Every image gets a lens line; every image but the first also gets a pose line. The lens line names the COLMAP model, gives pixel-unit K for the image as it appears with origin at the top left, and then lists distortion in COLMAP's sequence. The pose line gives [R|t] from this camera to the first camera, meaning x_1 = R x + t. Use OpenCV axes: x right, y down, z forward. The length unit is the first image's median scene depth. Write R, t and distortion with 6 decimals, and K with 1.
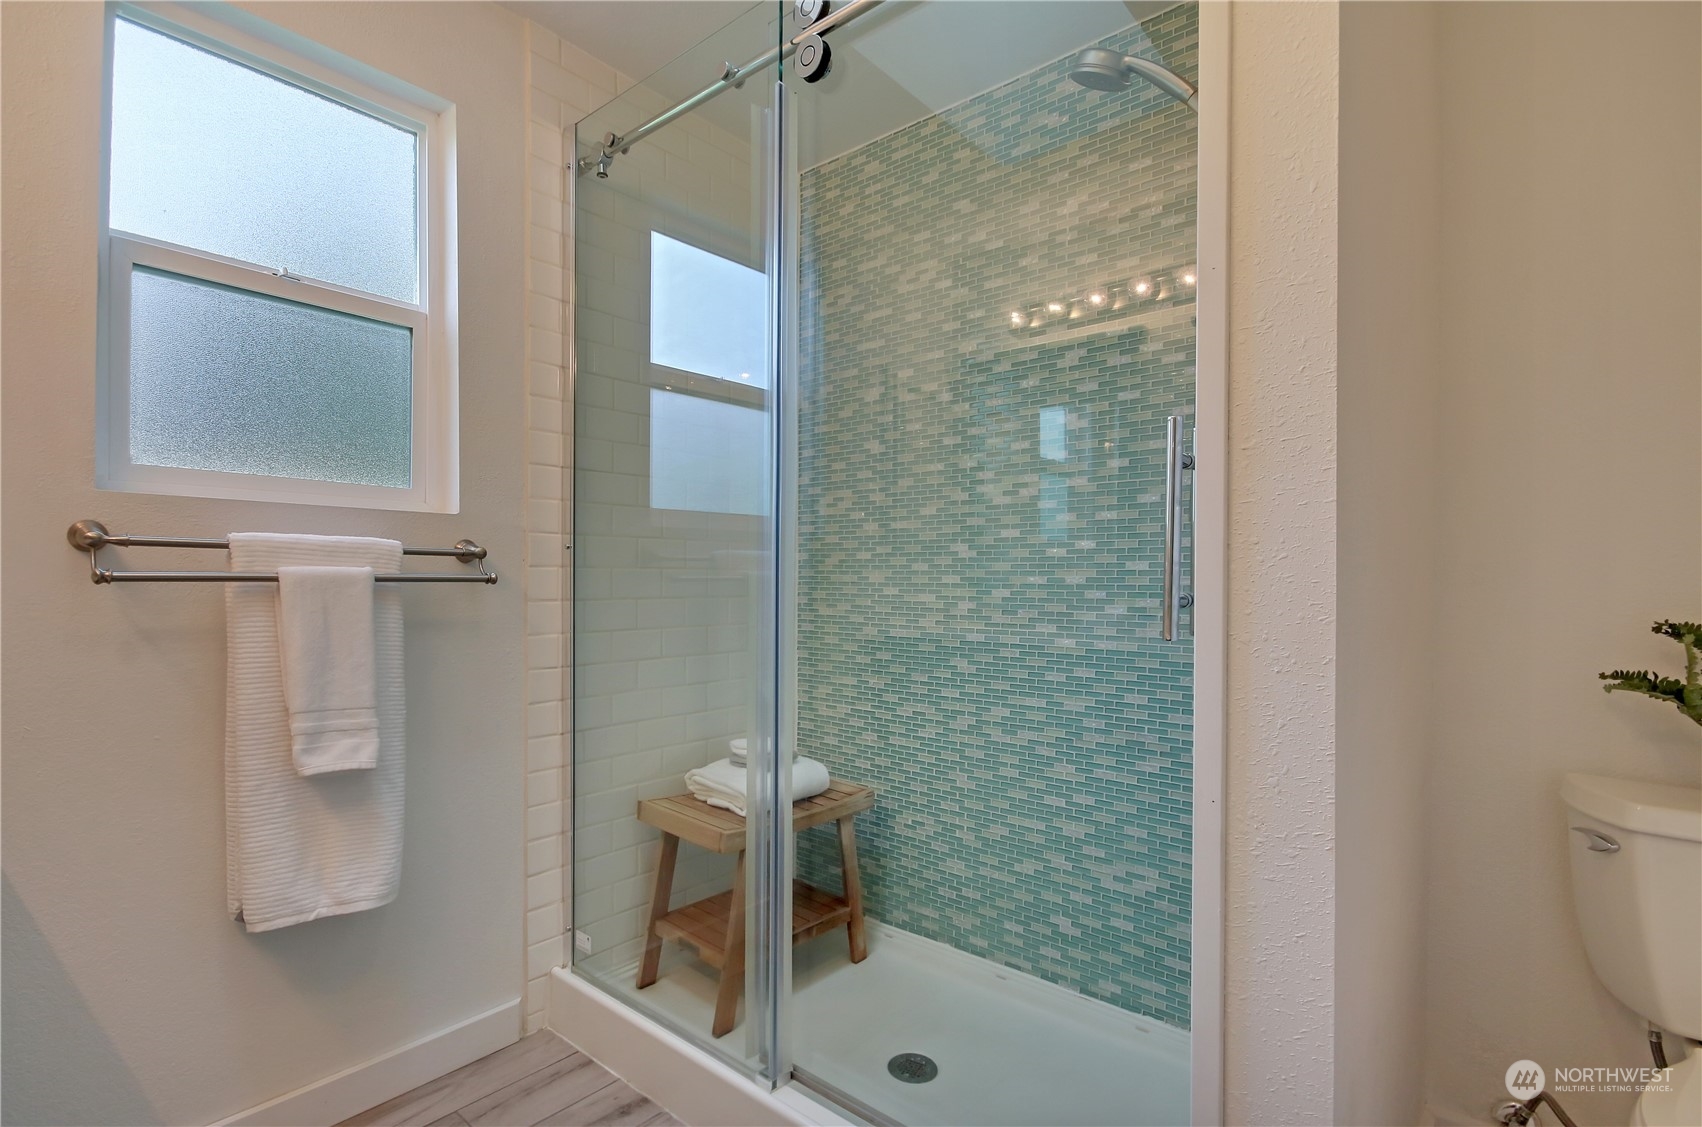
lens RADIAL K [[804.3, 0, 848.5], [0, 804.3, 581.7], [0, 0, 1]] dist [-0.003679, -0.002273]
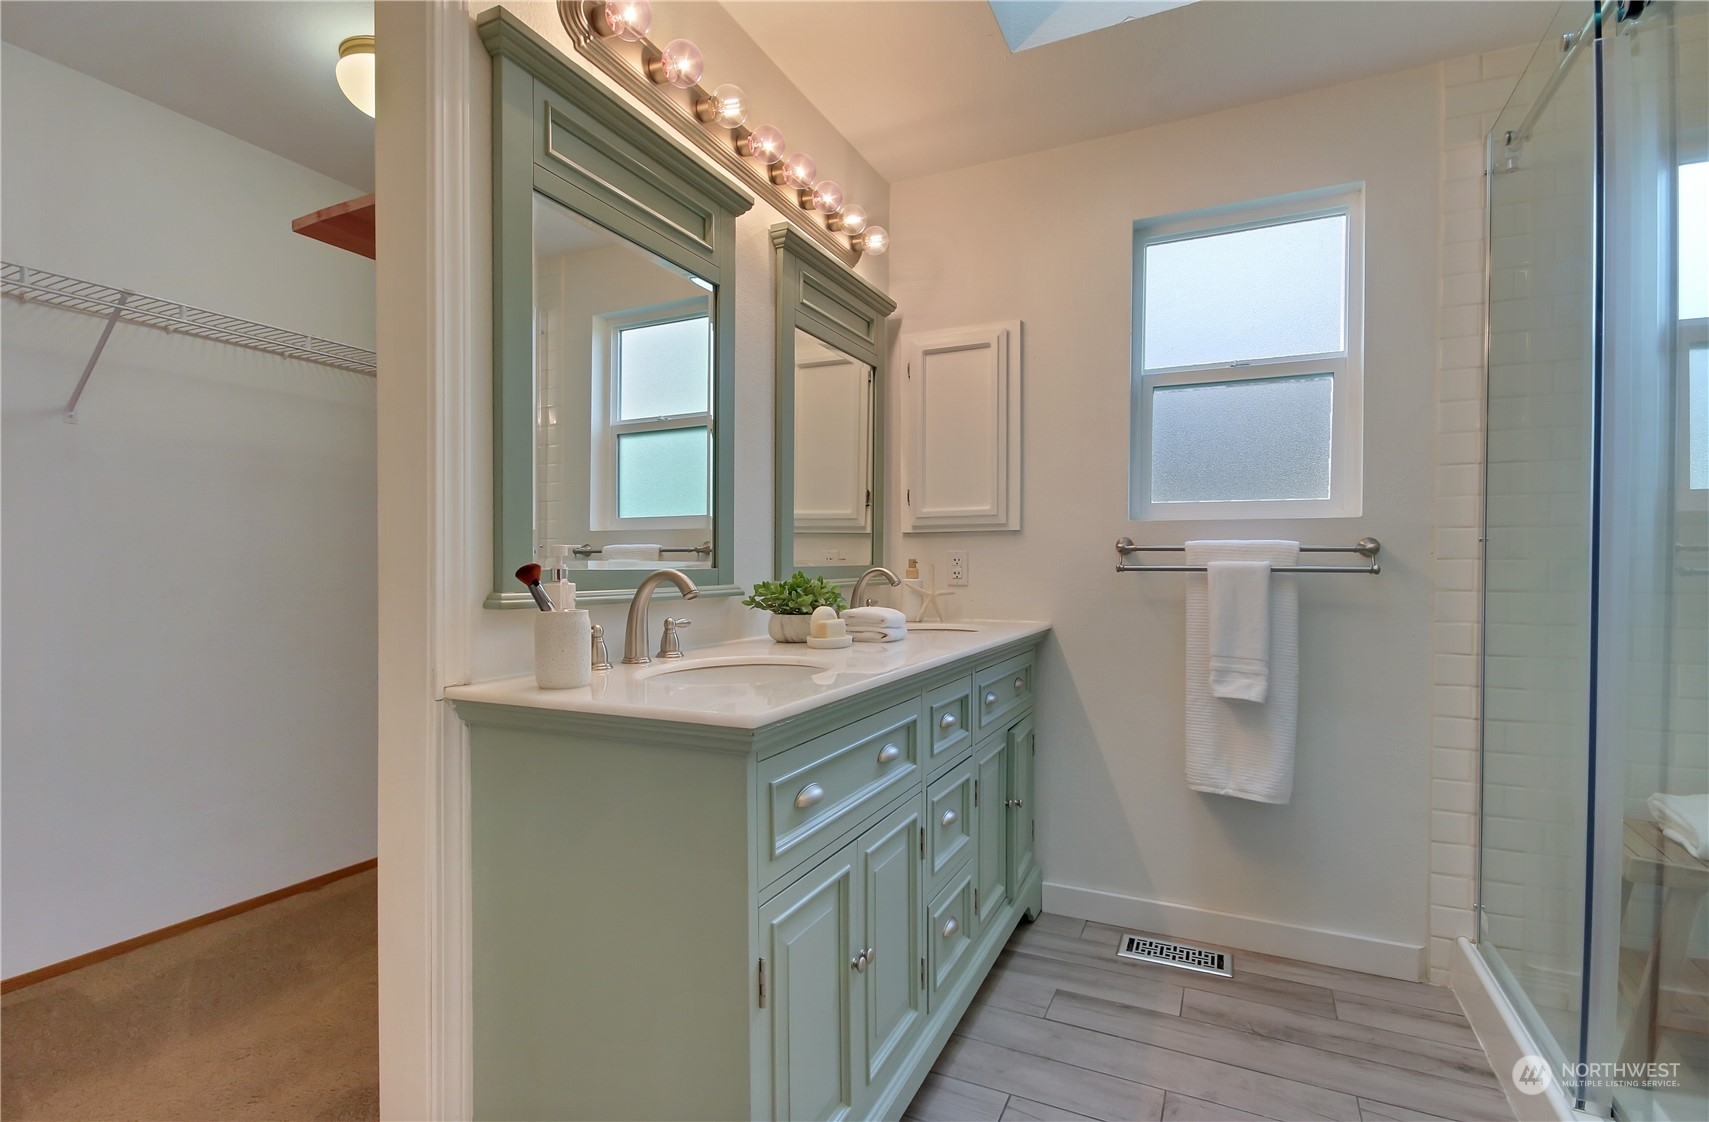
lens RADIAL K [[807.6, 0, 849.2], [0, 807.6, 572.1], [0, 0, 1]] dist [-0.003679, -0.002273]
pose [[0.263117, 0.001148, -0.964763, 0.590954], [-0.007610, 0.999971, -0.000886, 0.007392], [0.964734, 0.007575, 0.263118, -0.083666]]
